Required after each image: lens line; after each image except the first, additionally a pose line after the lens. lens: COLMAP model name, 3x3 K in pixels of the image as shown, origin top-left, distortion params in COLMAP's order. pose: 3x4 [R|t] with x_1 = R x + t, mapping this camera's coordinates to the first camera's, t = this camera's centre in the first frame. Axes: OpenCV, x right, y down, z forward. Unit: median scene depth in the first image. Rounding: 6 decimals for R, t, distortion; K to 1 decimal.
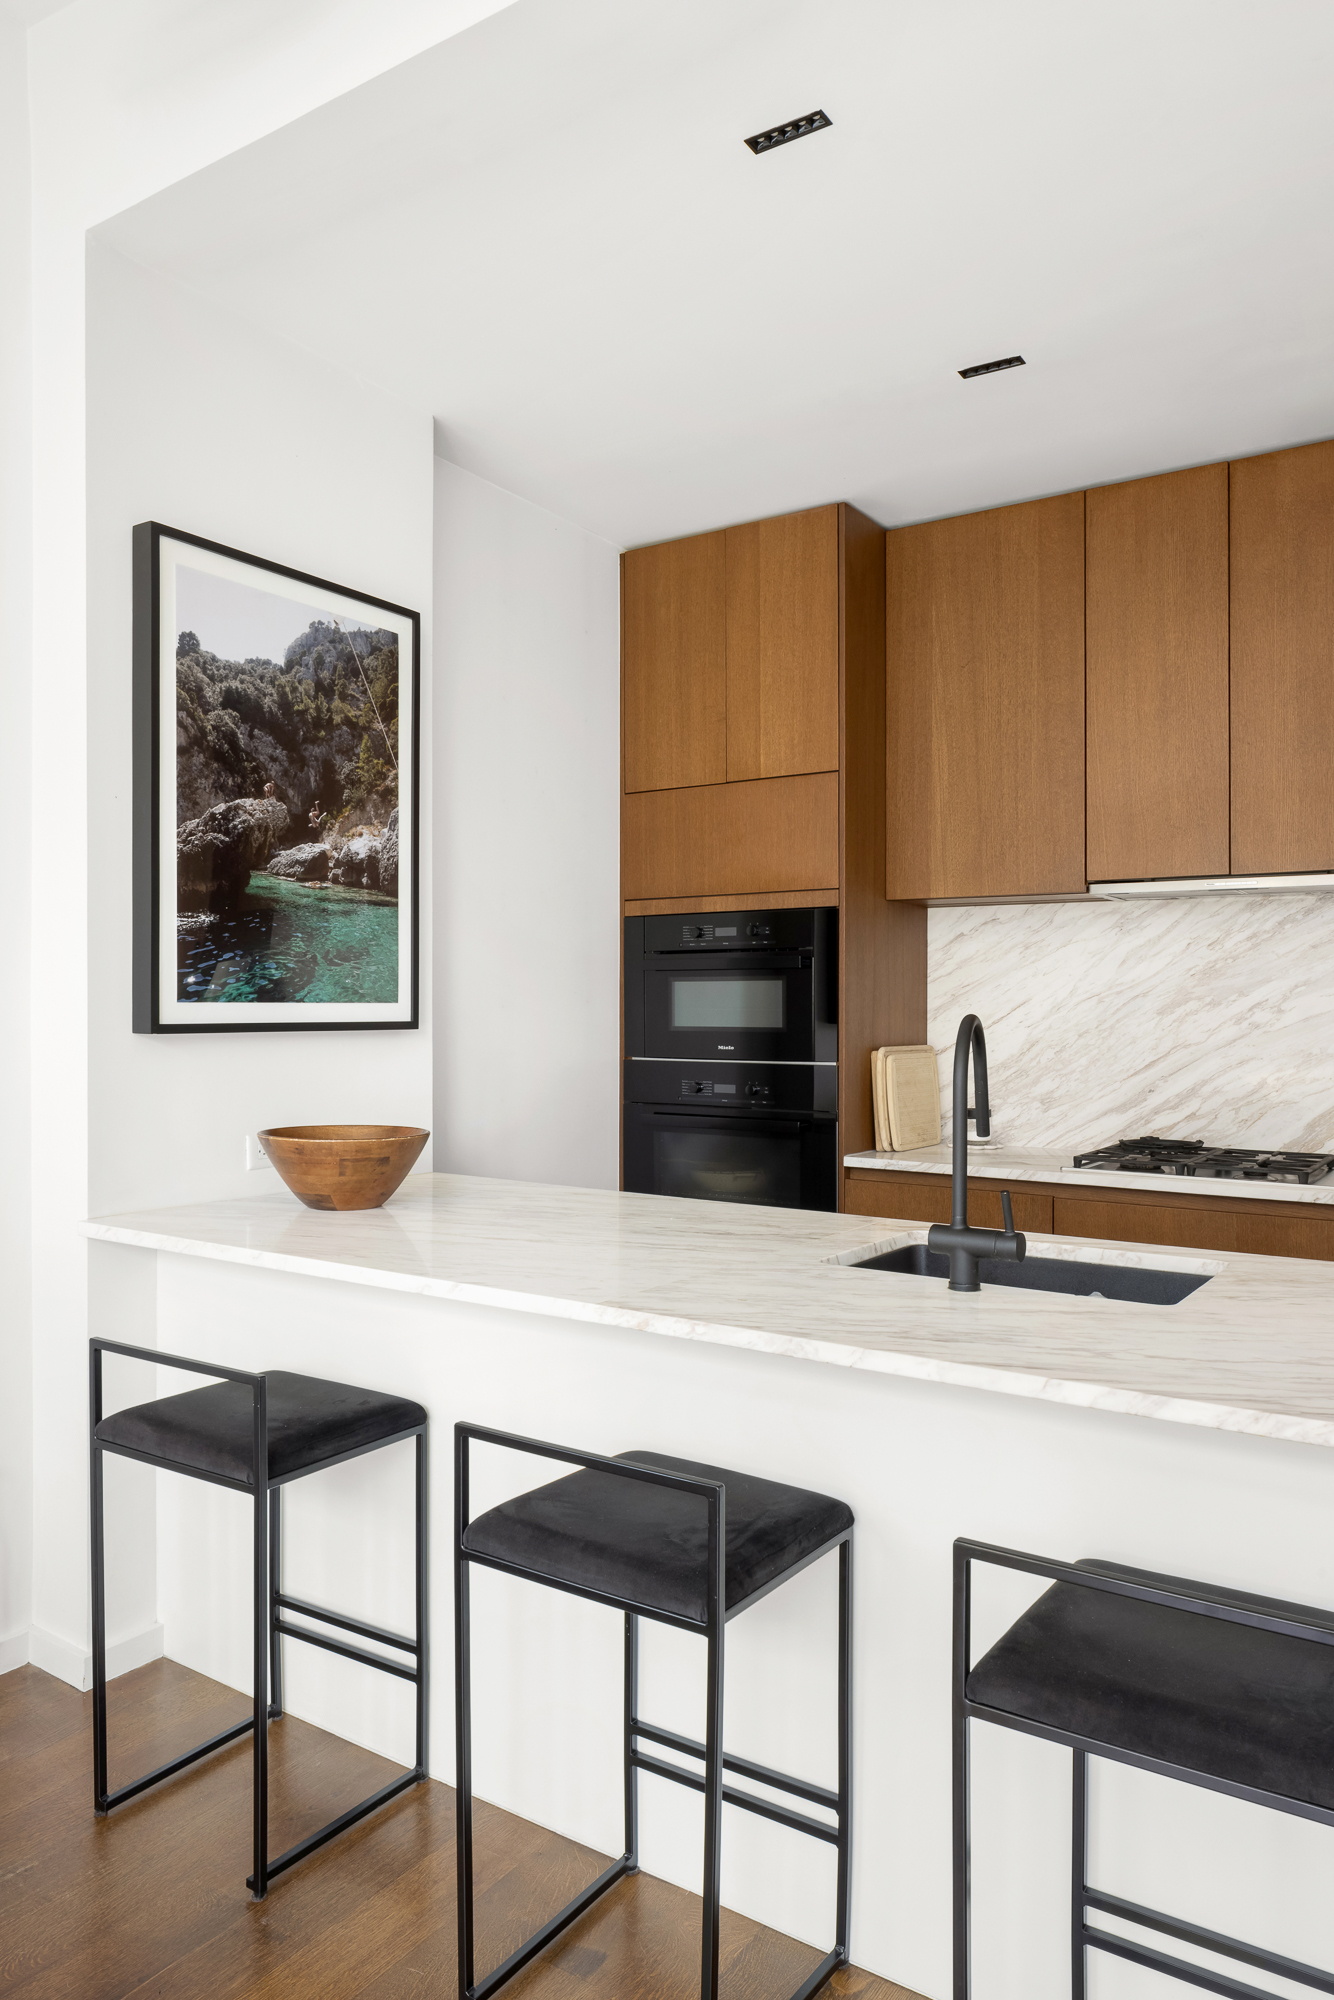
lens RADIAL K [[1382.4, 0, 712.4], [0, 1382.4, 989.6], [0, 0, 1]] dist [-0.016612, 0.000984]
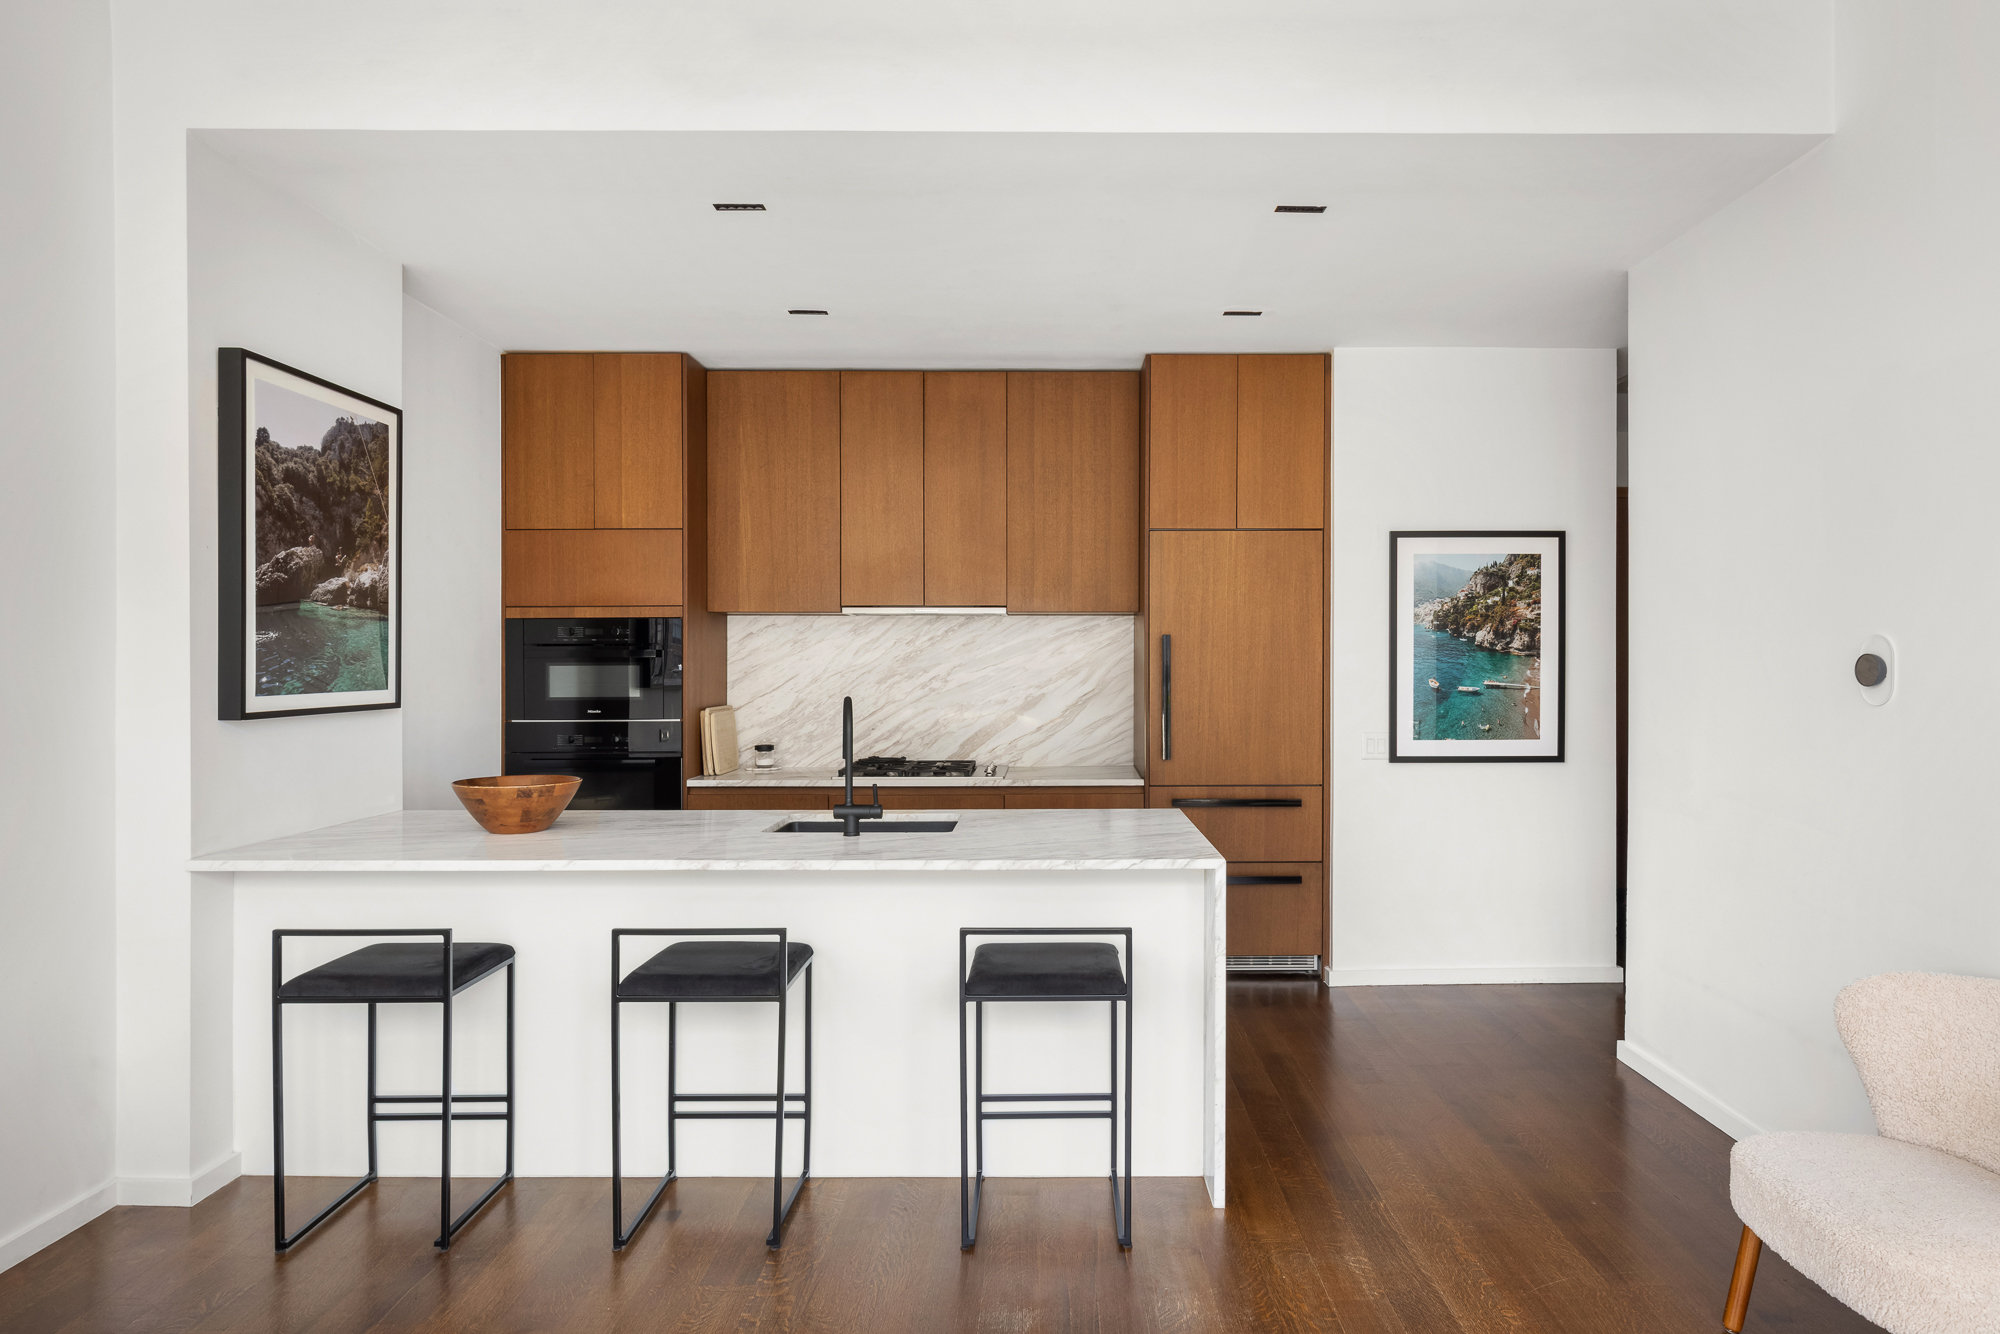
lens RADIAL K [[1087.0, 0, 1068.2], [0, 1087.0, 642.7], [0, 0, 1]] dist [-0.002239, -0.005415]
pose [[0.839590, 0.001038, 0.543219, -0.250113], [0.000669, 0.999995, -0.002945, -0.034507], [-0.543220, 0.002836, 0.839586, -0.299223]]
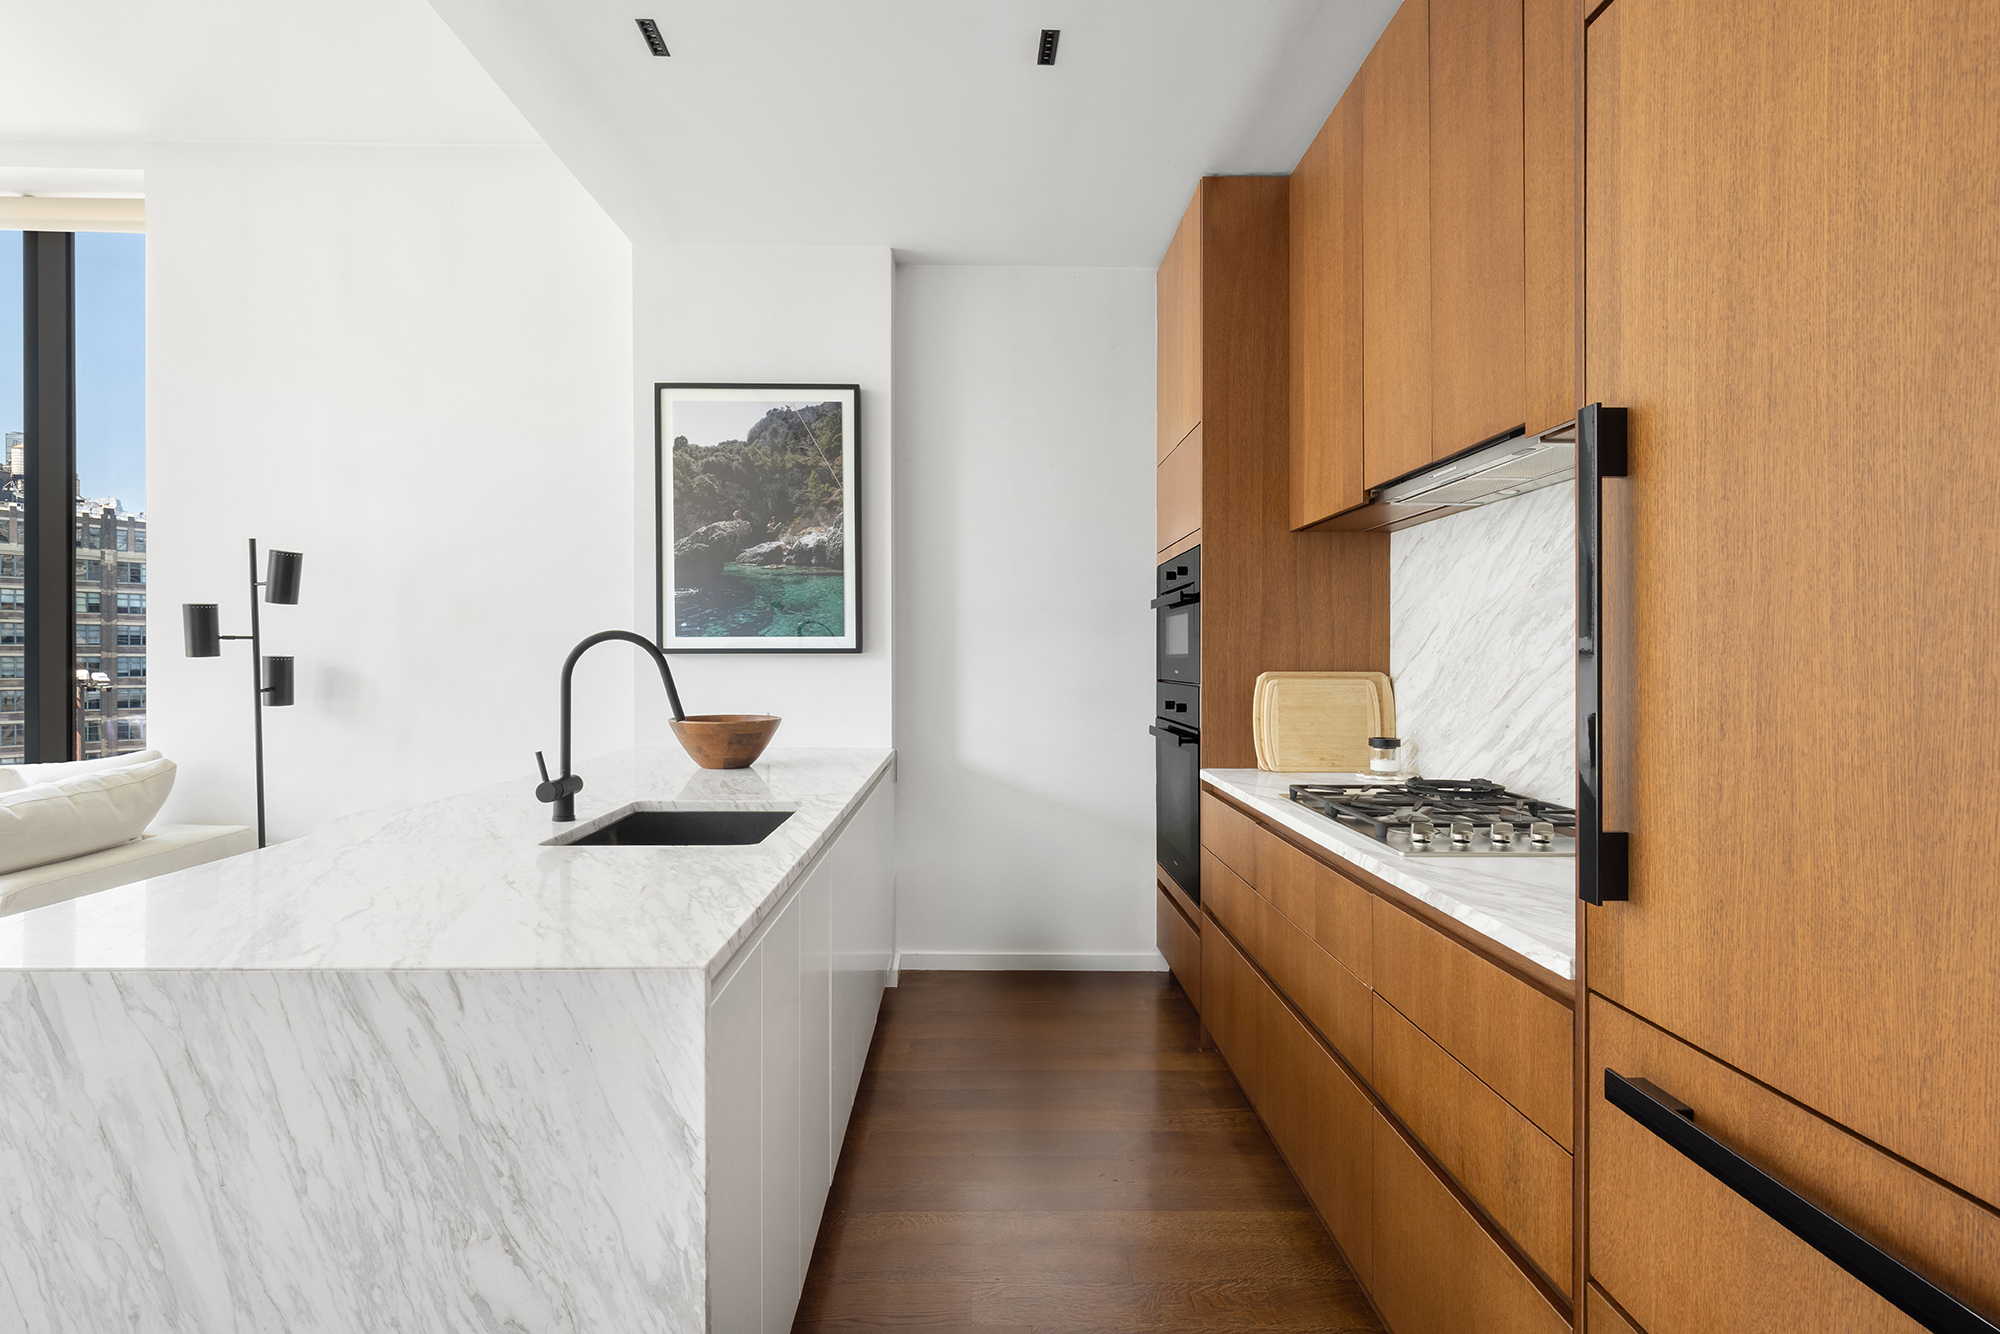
lens RADIAL K [[1013.1, 0, 1005.6], [0, 1013.1, 667.0], [0, 0, 1]] dist [-0.030334, -0.003939]
pose [[0.555220, 0.001174, -0.831703, 0.845250], [0.011032, 0.999901, 0.008777, 0.036574], [0.831631, -0.014049, 0.555152, 0.520006]]
